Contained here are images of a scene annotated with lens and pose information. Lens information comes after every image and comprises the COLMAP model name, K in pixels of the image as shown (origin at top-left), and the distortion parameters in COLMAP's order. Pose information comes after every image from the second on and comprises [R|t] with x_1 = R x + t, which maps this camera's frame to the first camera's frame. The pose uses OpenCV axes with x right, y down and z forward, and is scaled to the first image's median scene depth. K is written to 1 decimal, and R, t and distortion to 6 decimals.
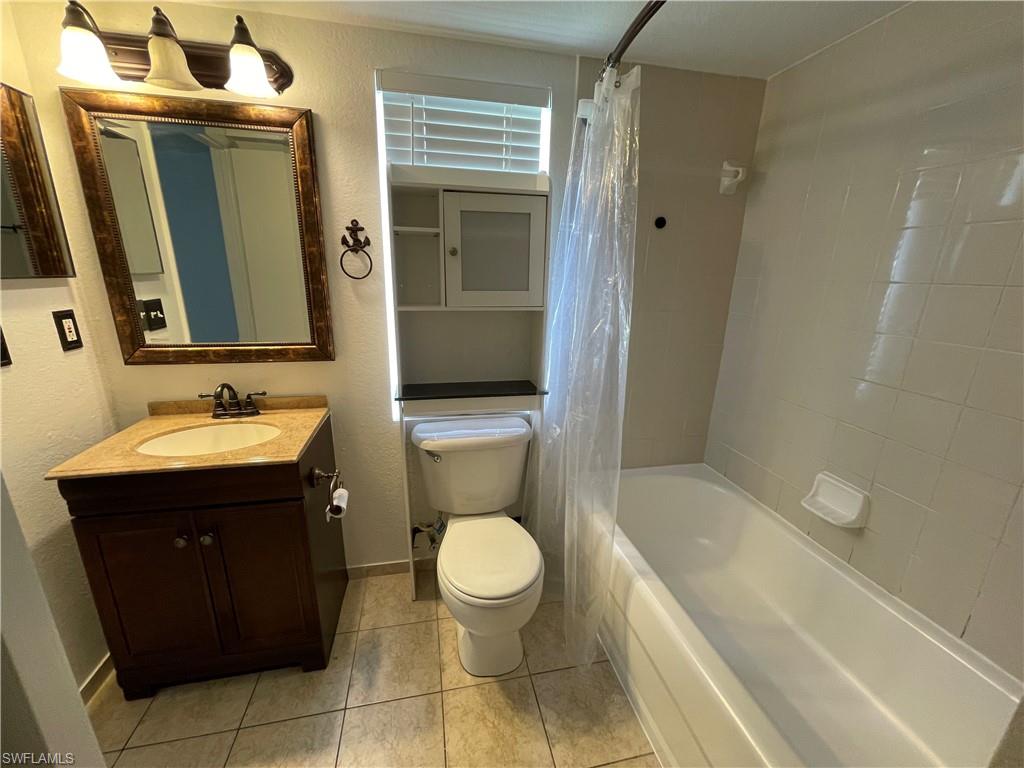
lens RADIAL K [[410.5, 0, 514.4], [0, 410.5, 386.5], [0, 0, 1]] dist [-0.002453, 0.000227]
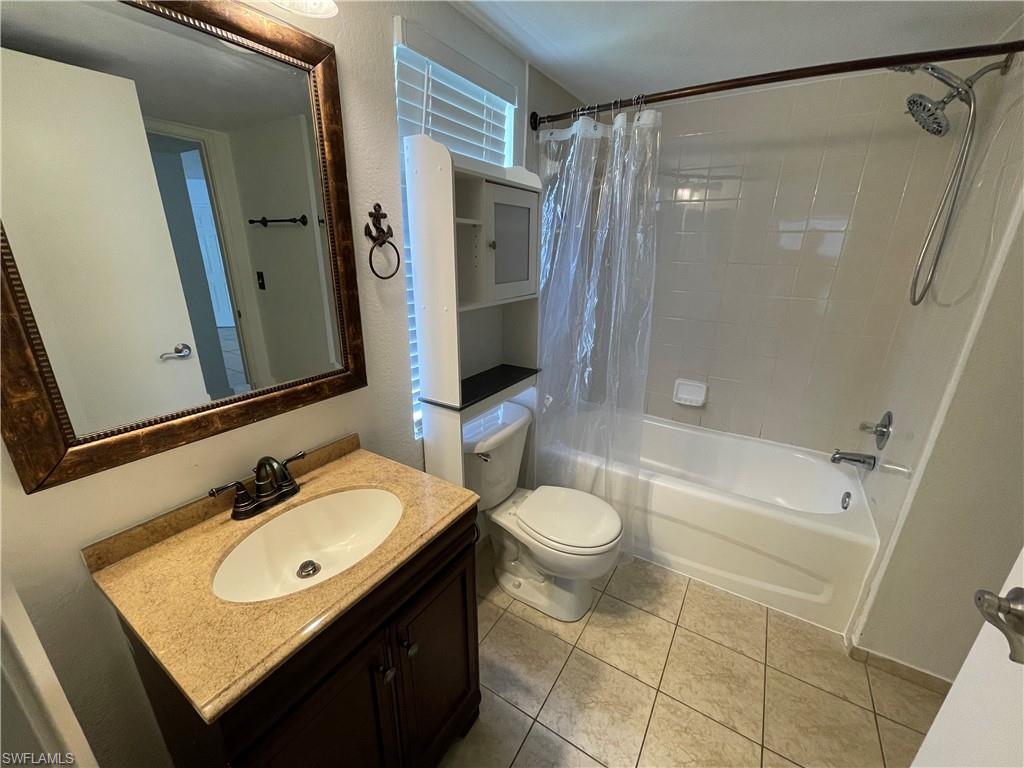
lens RADIAL K [[410.5, 0, 509.8], [0, 410.5, 386.9], [0, 0, 1]] dist [-0.002453, 0.000227]
pose [[0.699688, -0.239541, 0.673095, -0.824857], [0.198416, 0.970208, 0.139023, -0.123757], [-0.686344, 0.036280, 0.726372, 0.264542]]
